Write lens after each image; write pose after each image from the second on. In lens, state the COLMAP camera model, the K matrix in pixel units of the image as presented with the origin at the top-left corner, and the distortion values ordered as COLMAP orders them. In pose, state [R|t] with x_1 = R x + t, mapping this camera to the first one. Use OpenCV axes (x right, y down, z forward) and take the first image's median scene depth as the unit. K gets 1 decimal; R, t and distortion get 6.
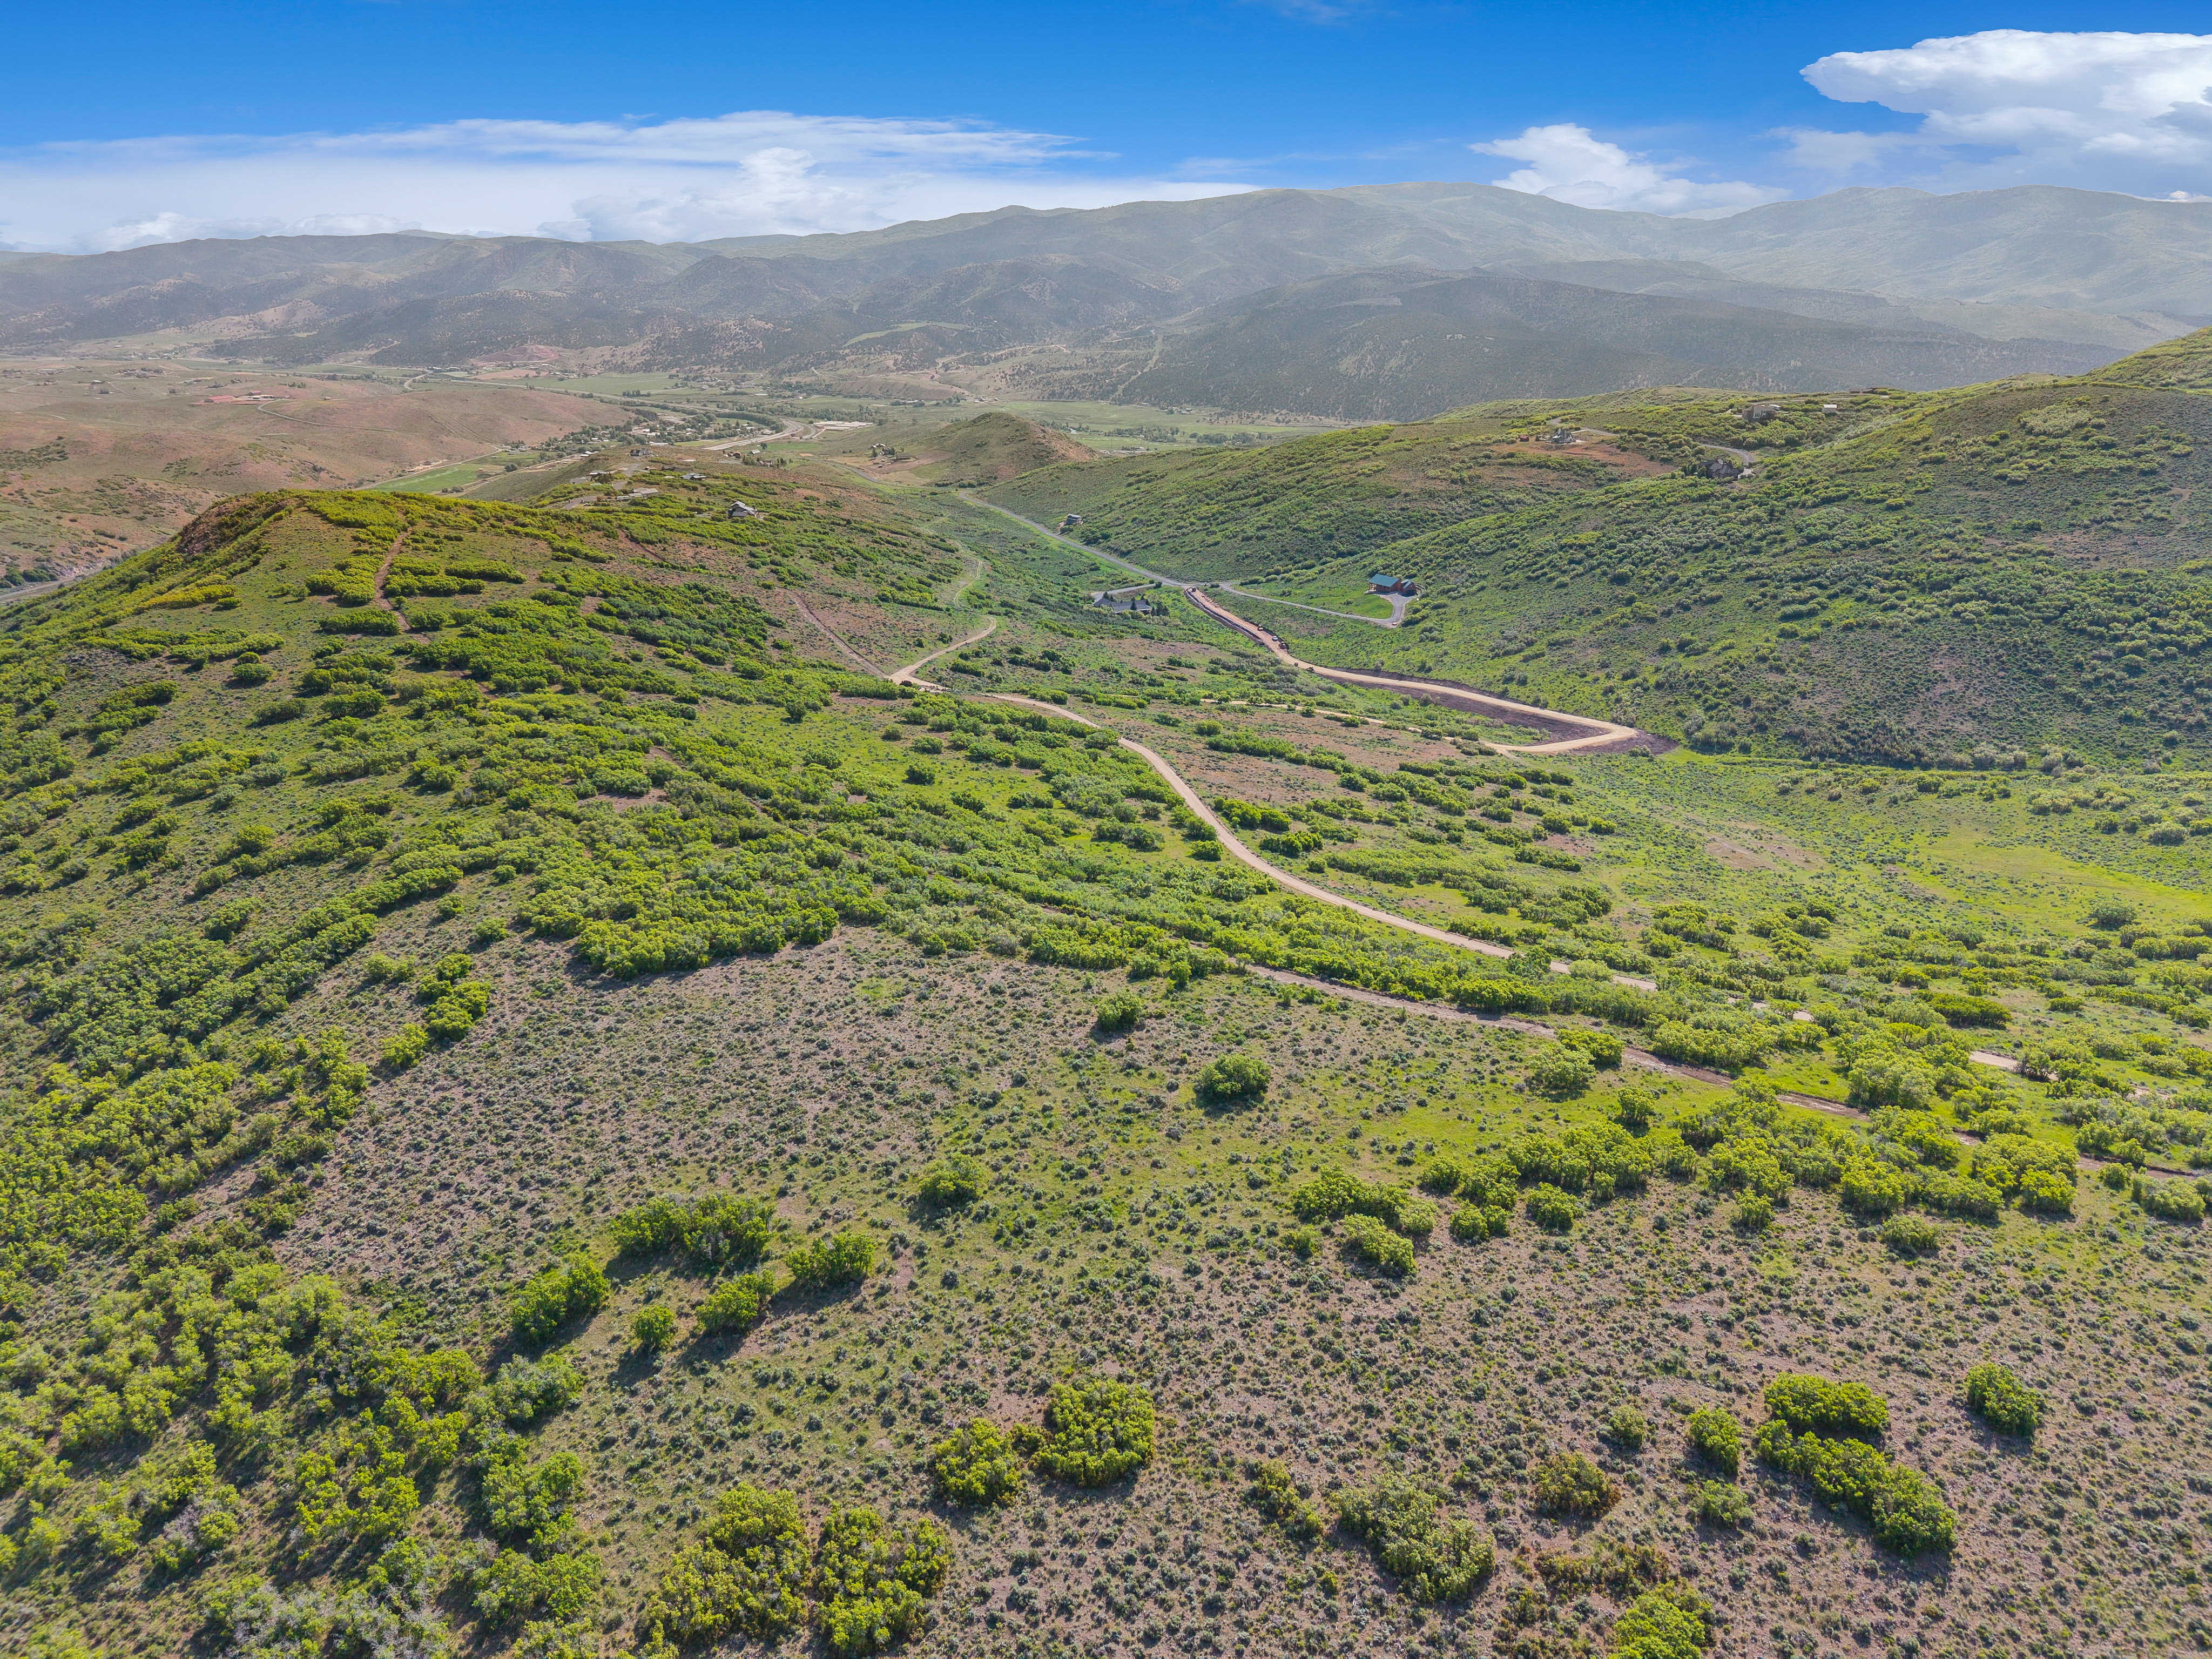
lens RADIAL K [[1519.4, 0, 1090.1], [0, 1519.4, 838.2], [0, 0, 1]] dist [0.084323, -0.105811]
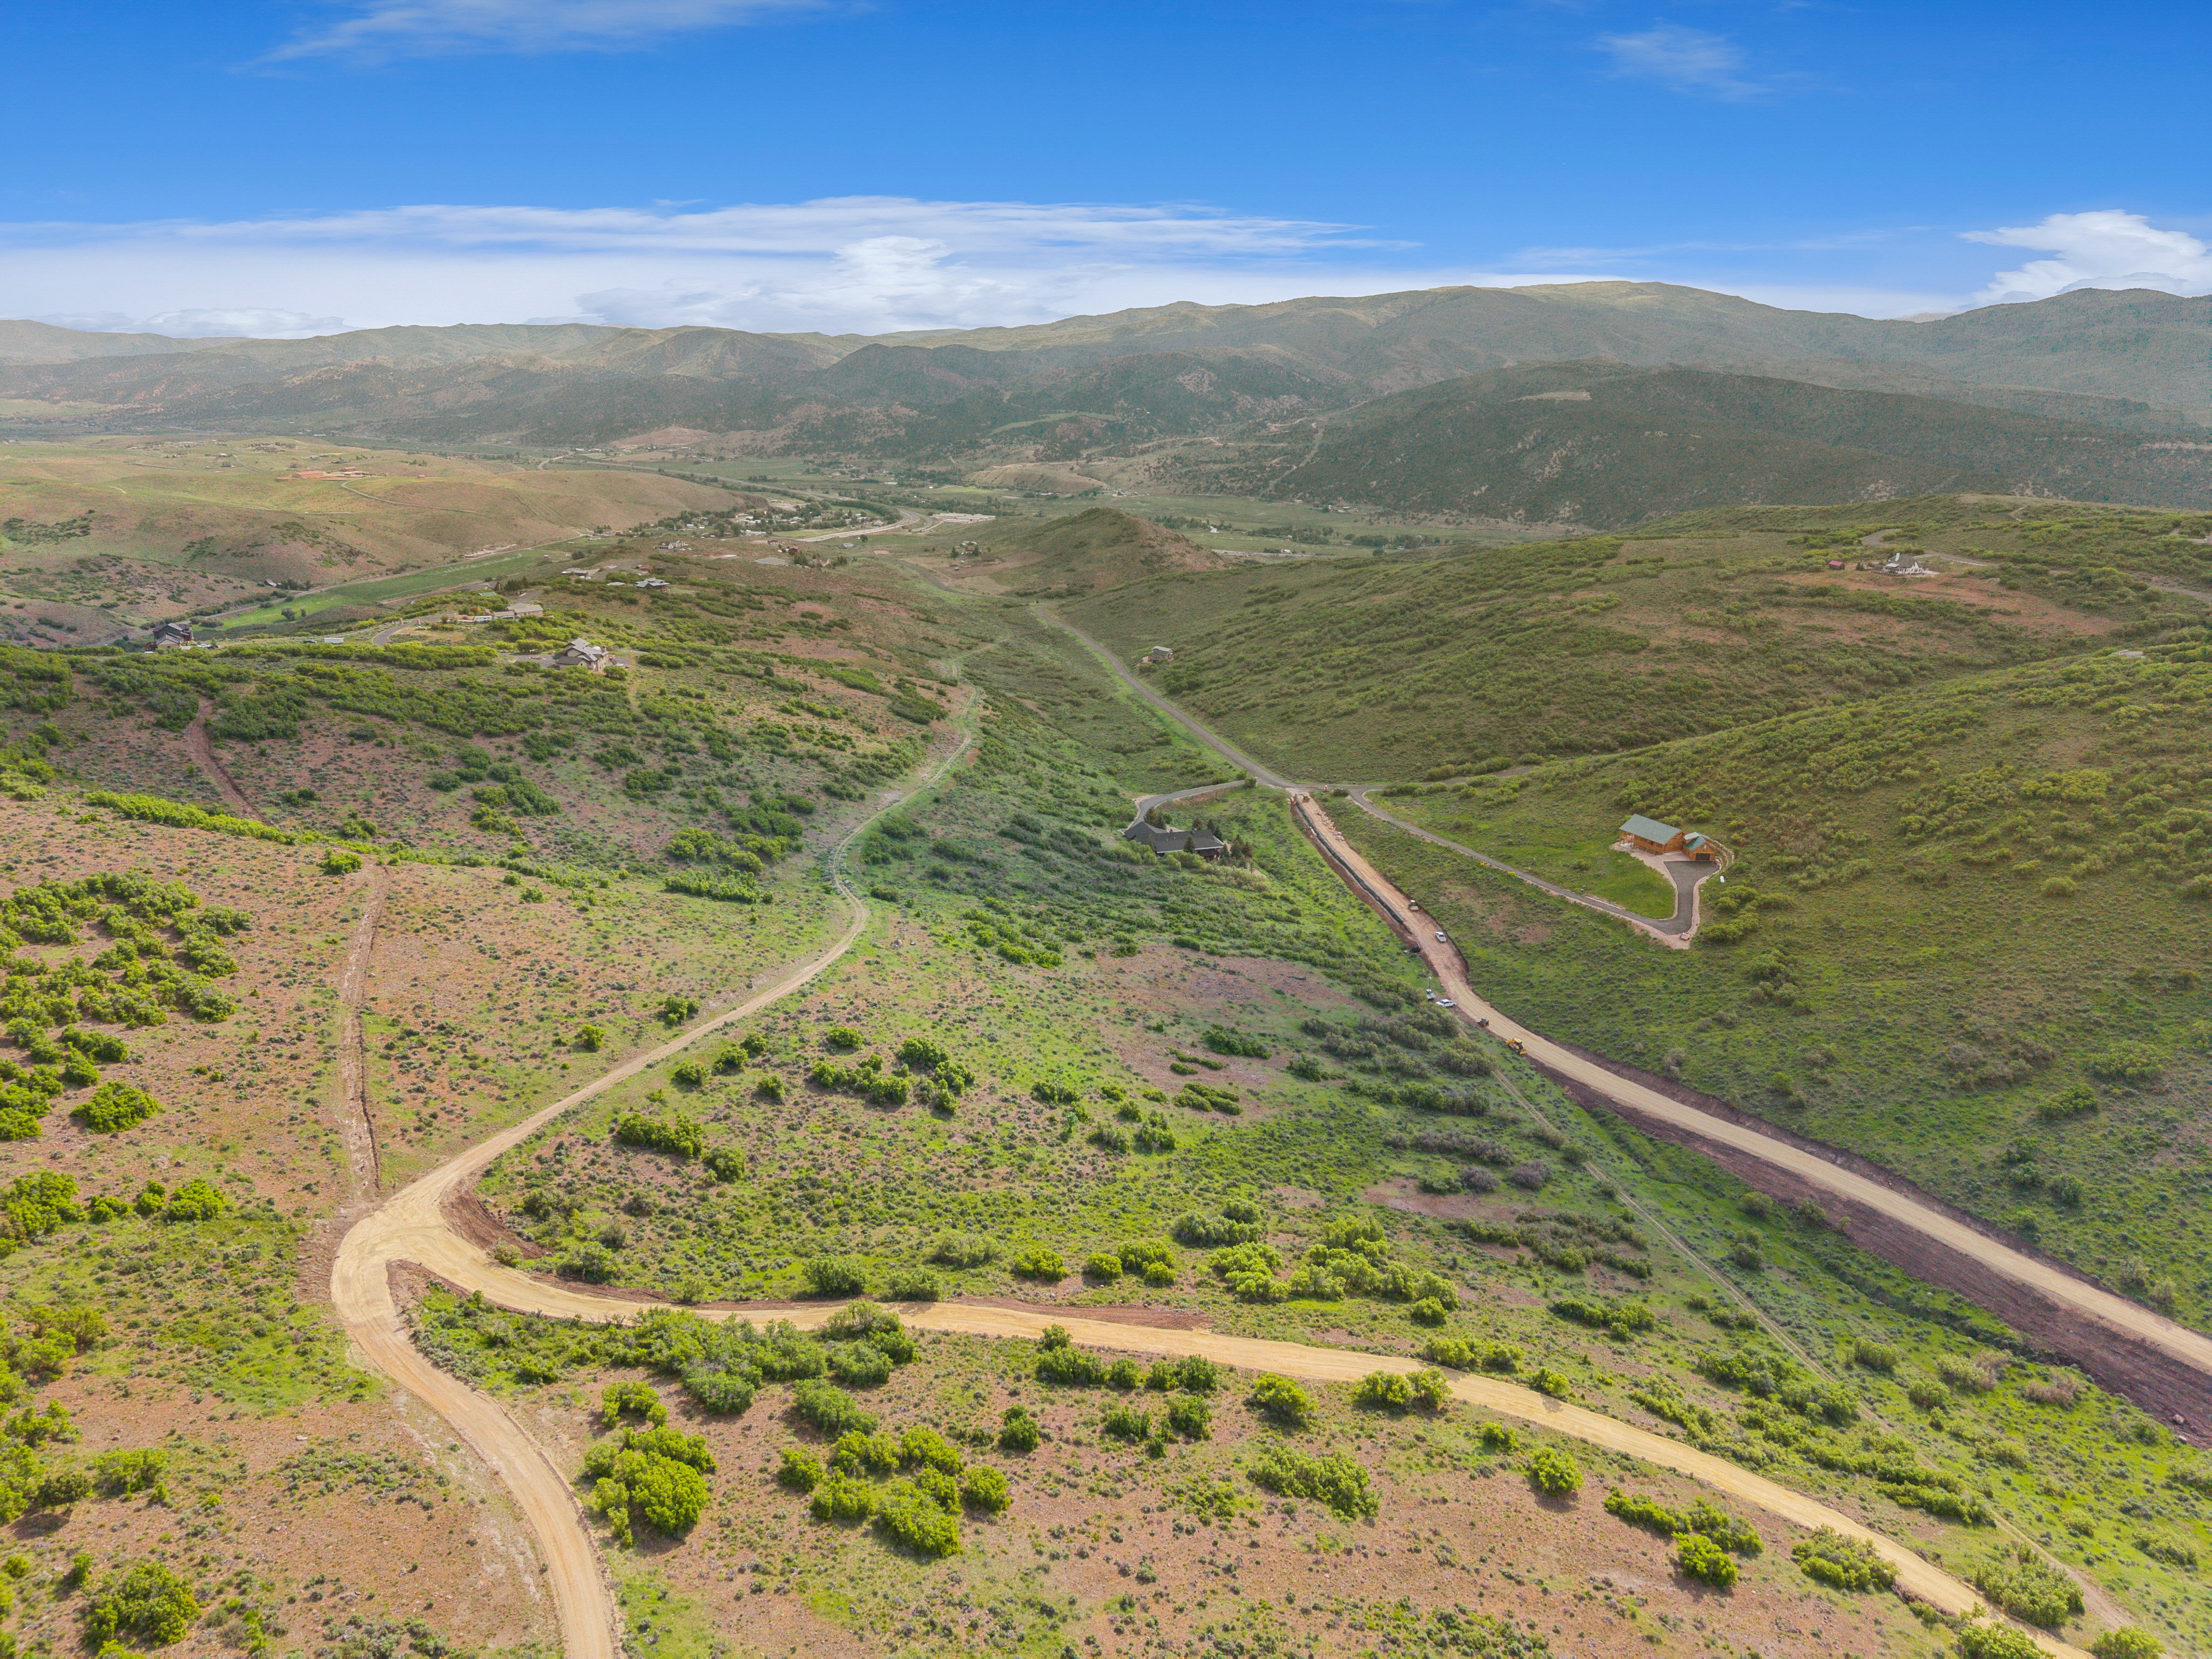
lens RADIAL K [[1519.4, 0, 1090.1], [0, 1519.4, 838.2], [0, 0, 1]] dist [0.084323, -0.105811]
pose [[0.994142, 0.044695, -0.098406, 0.017443], [-0.050292, 0.997211, -0.055153, -0.044404], [0.095666, 0.059779, 0.993617, 0.155943]]
